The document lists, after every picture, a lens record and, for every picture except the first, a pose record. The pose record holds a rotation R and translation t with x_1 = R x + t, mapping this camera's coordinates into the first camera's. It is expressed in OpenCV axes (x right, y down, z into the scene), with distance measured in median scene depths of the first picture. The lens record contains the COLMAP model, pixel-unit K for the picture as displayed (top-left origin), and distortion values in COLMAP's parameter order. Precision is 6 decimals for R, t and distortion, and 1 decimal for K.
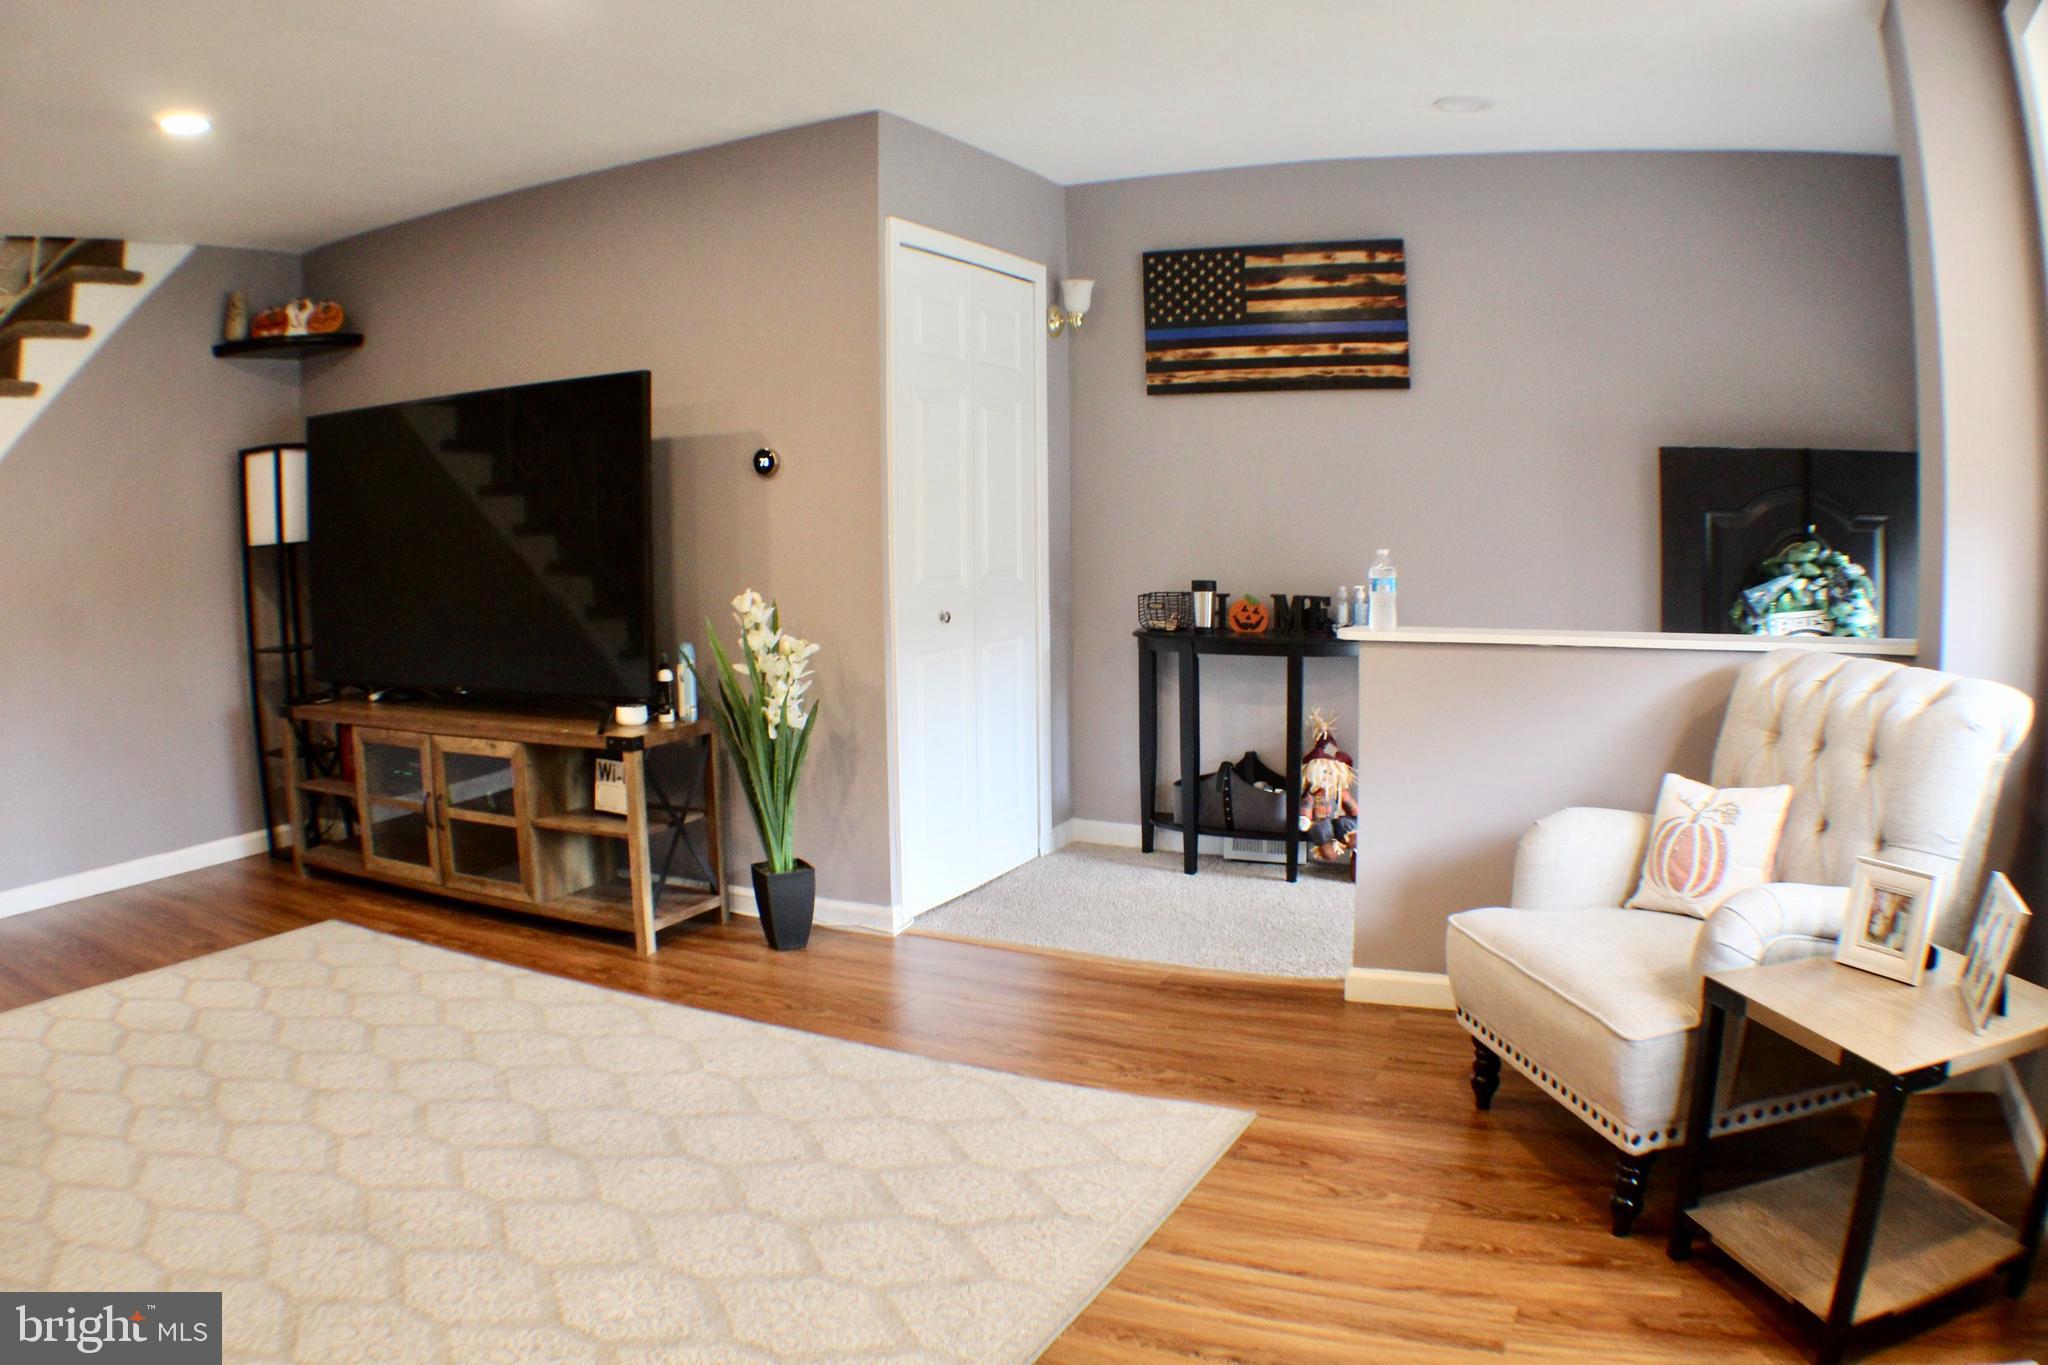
lens RADIAL K [[1464.8, 0, 1024.0], [0, 1464.8, 682.5], [0, 0, 1]] dist [-0.331105, 0.092850]
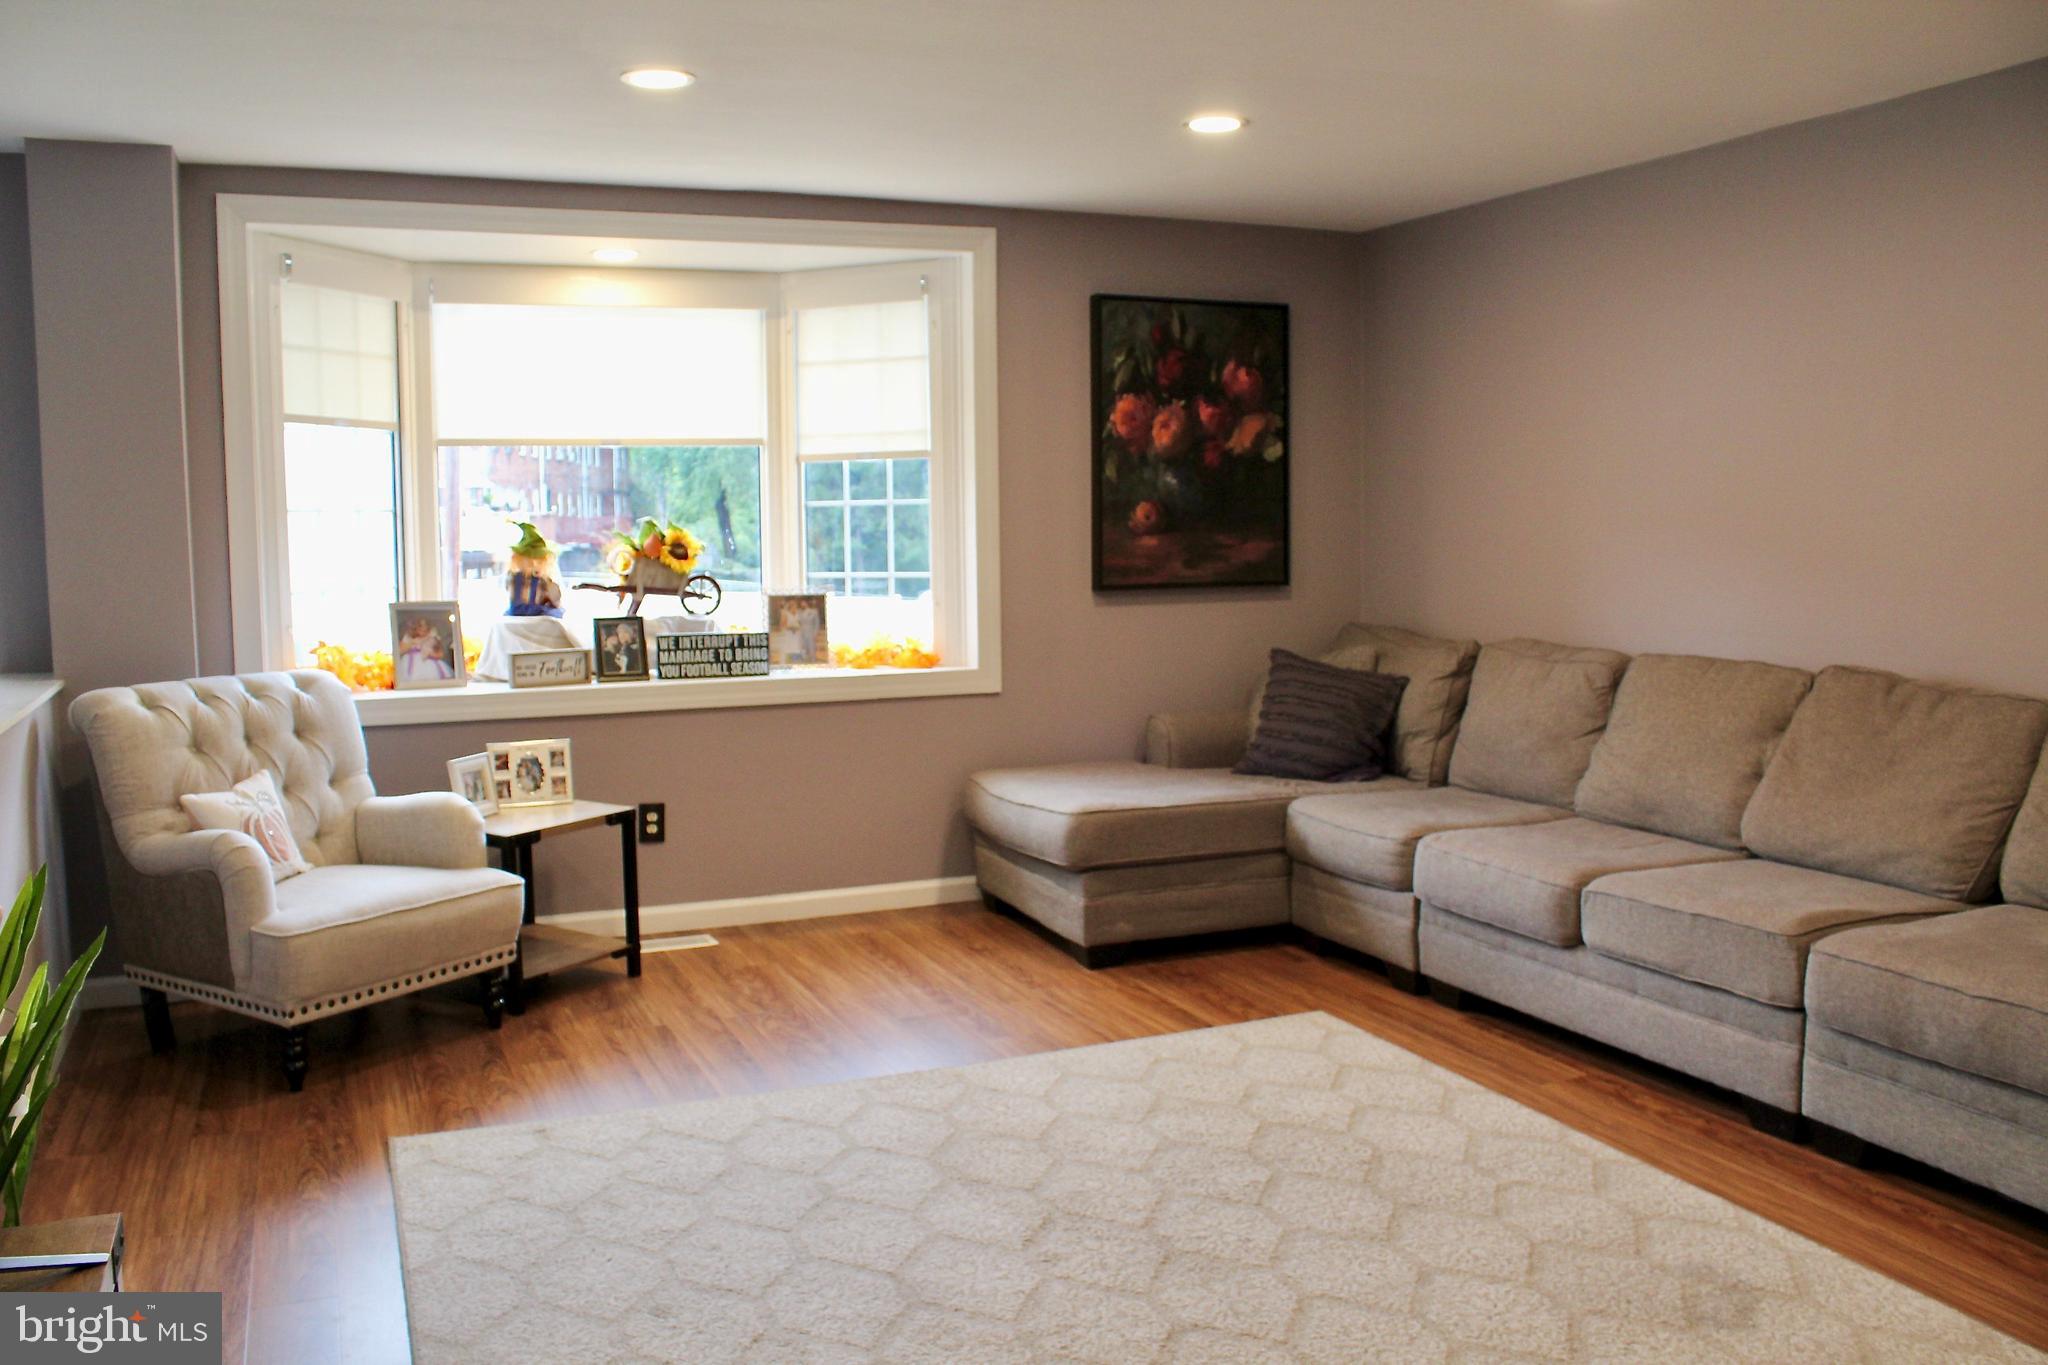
lens RADIAL K [[1693.8, 0, 1024.0], [0, 1693.8, 682.5], [0, 0, 1]] dist [-0.189662, 0.192236]
pose [[-0.761348, -0.038711, 0.647187, -0.705366], [0.103918, 0.978024, 0.180749, -0.148297], [-0.639961, 0.204868, -0.740593, 1.089936]]
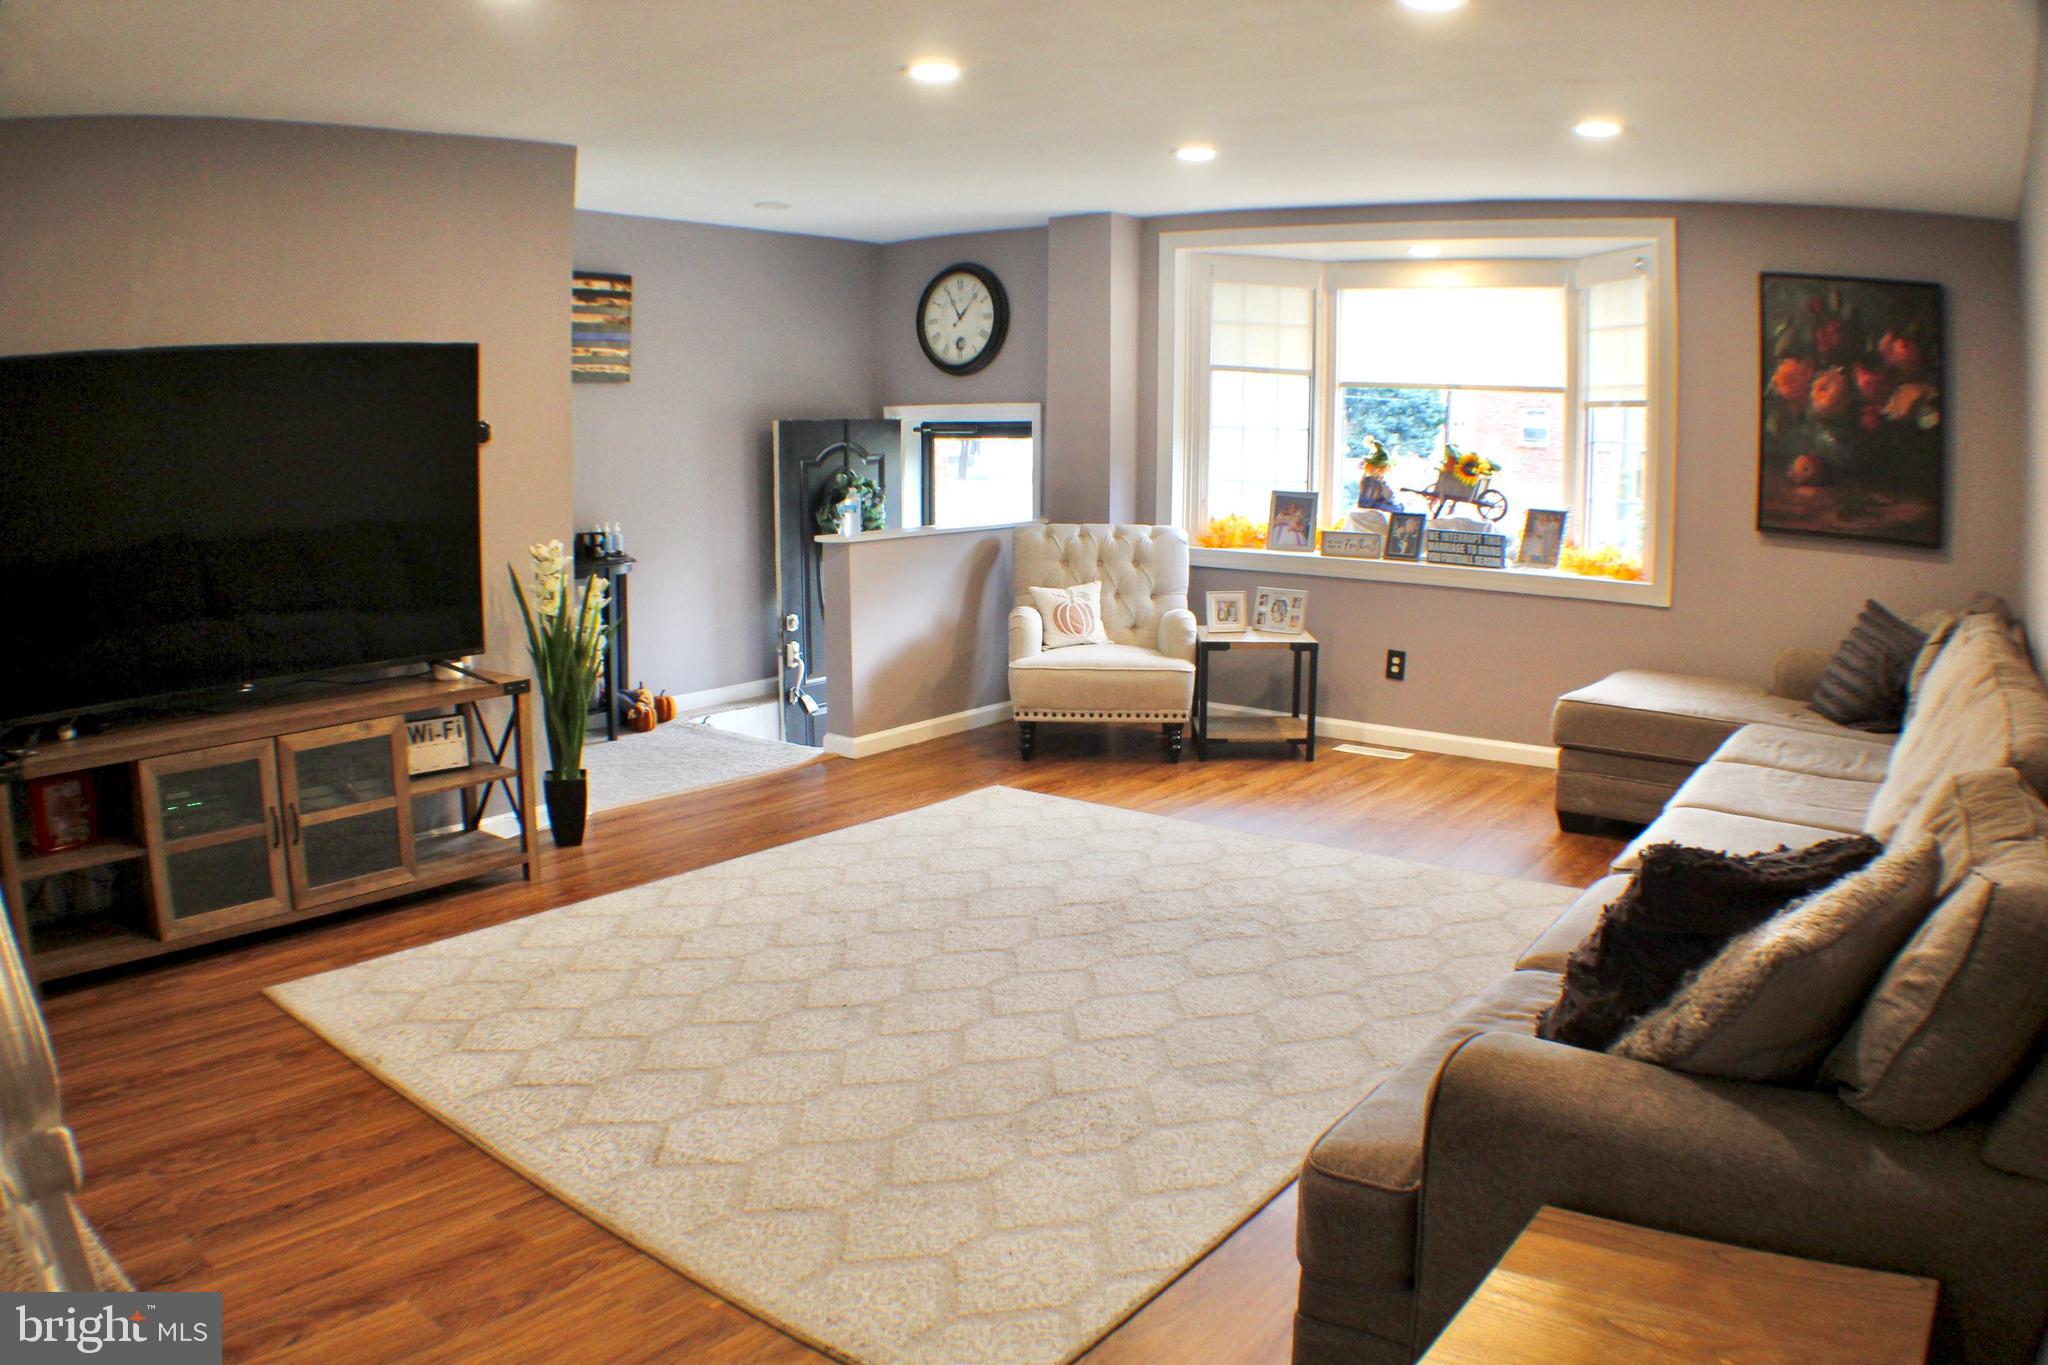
lens RADIAL K [[1464.8, 0, 1024.0], [0, 1464.8, 682.5], [0, 0, 1]] dist [-0.331105, 0.092850]
pose [[0.183873, -0.146344, 0.971995, -1.205964], [0.111133, 0.985610, 0.127371, -0.051836], [-0.976647, 0.084600, 0.197491, 0.401195]]
